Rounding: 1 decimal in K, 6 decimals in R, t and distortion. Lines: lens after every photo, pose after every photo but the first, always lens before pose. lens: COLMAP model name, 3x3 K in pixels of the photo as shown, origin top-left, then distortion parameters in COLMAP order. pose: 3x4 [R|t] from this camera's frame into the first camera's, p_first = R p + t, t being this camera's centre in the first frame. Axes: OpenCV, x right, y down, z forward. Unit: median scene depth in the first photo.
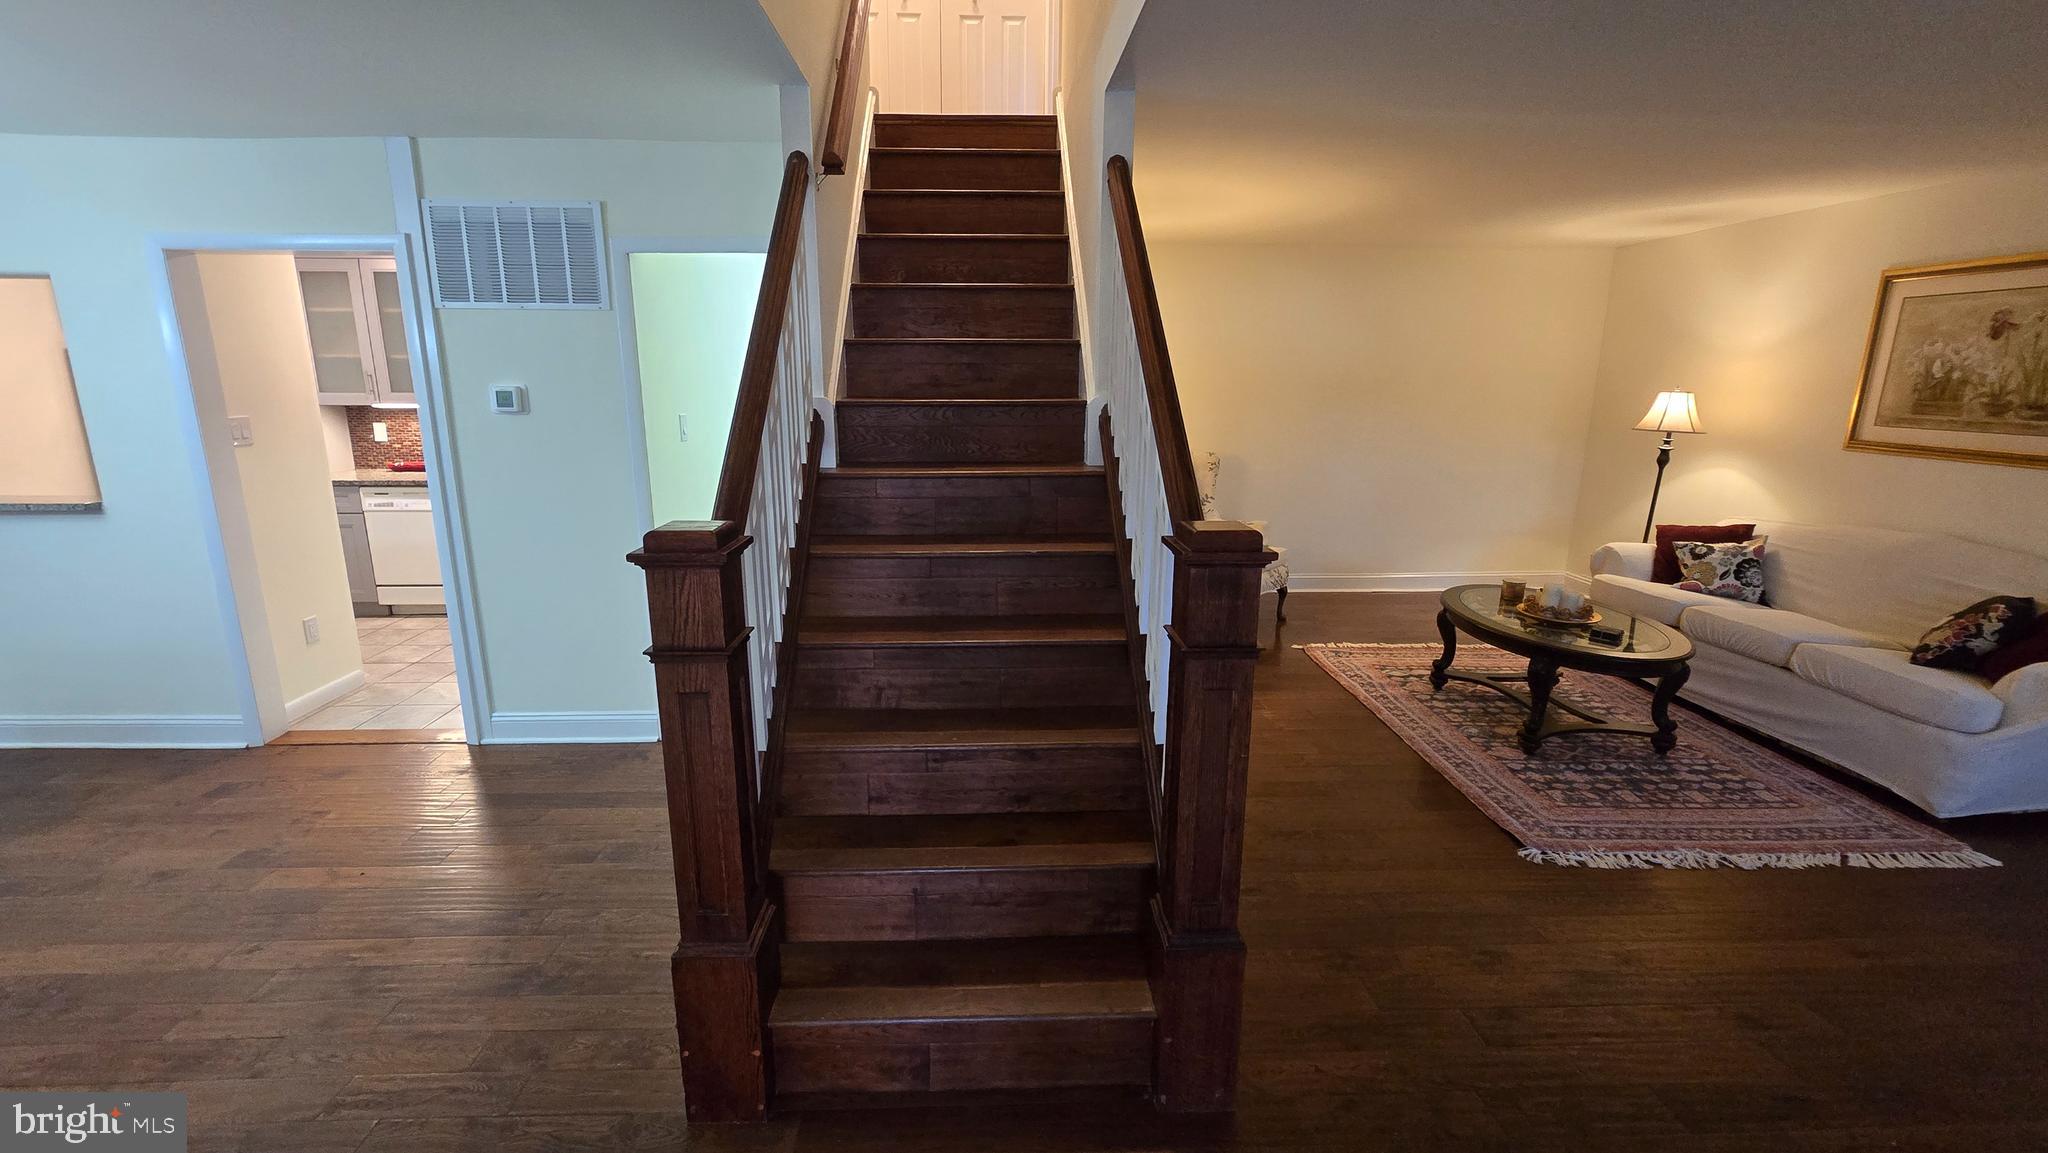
lens RADIAL K [[840.4, 0, 1006.2], [0, 840.4, 570.1], [0, 0, 1]] dist [-0.001697, 0.000565]
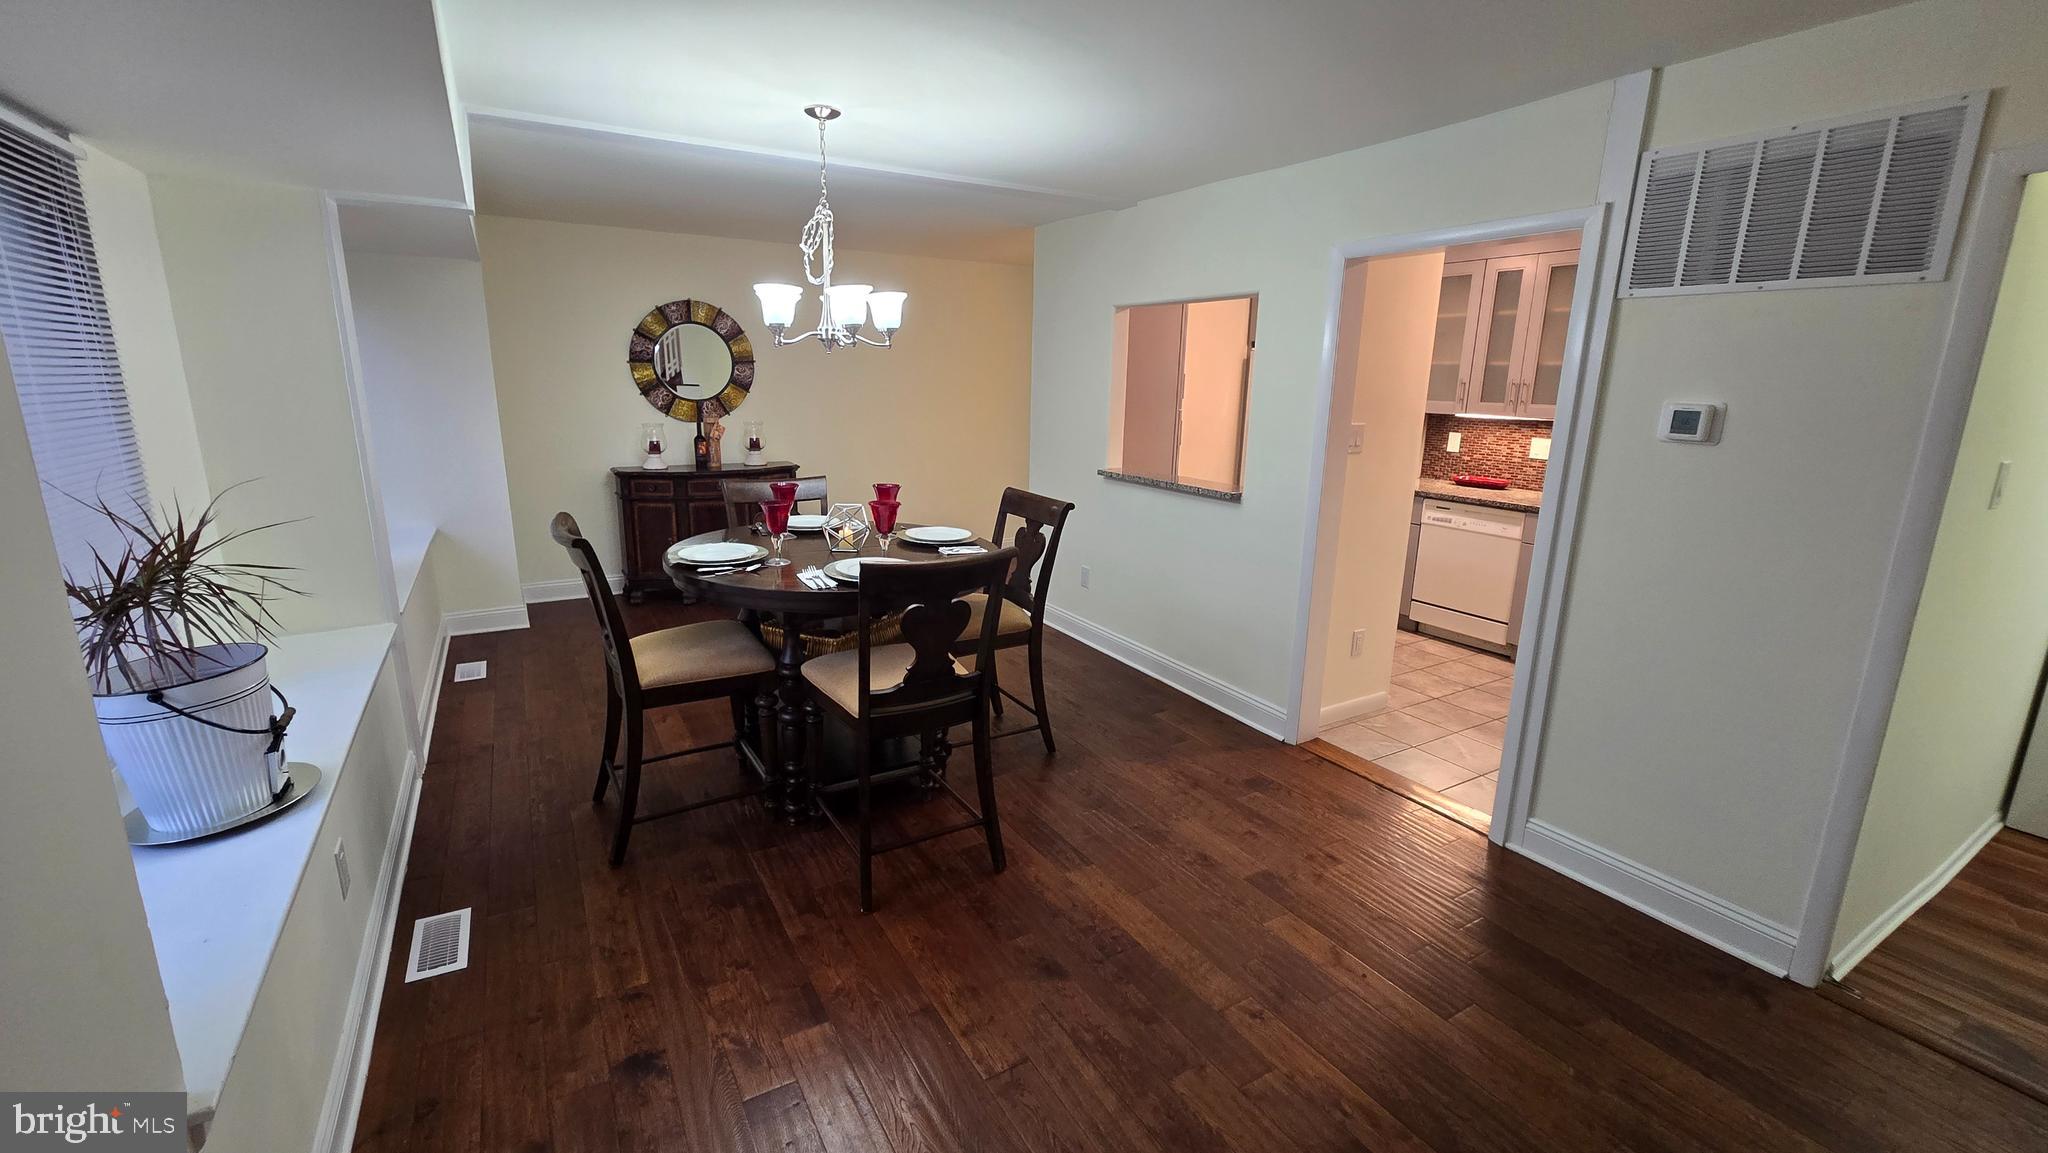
lens RADIAL K [[840.4, 0, 1021.4], [0, 840.4, 571.3], [0, 0, 1]] dist [-0.001697, 0.000565]
pose [[0.488058, 0.203257, -0.848815, -0.235975], [-0.208775, 0.971462, 0.112582, -0.043565], [0.847474, 0.122265, 0.516565, 0.174219]]
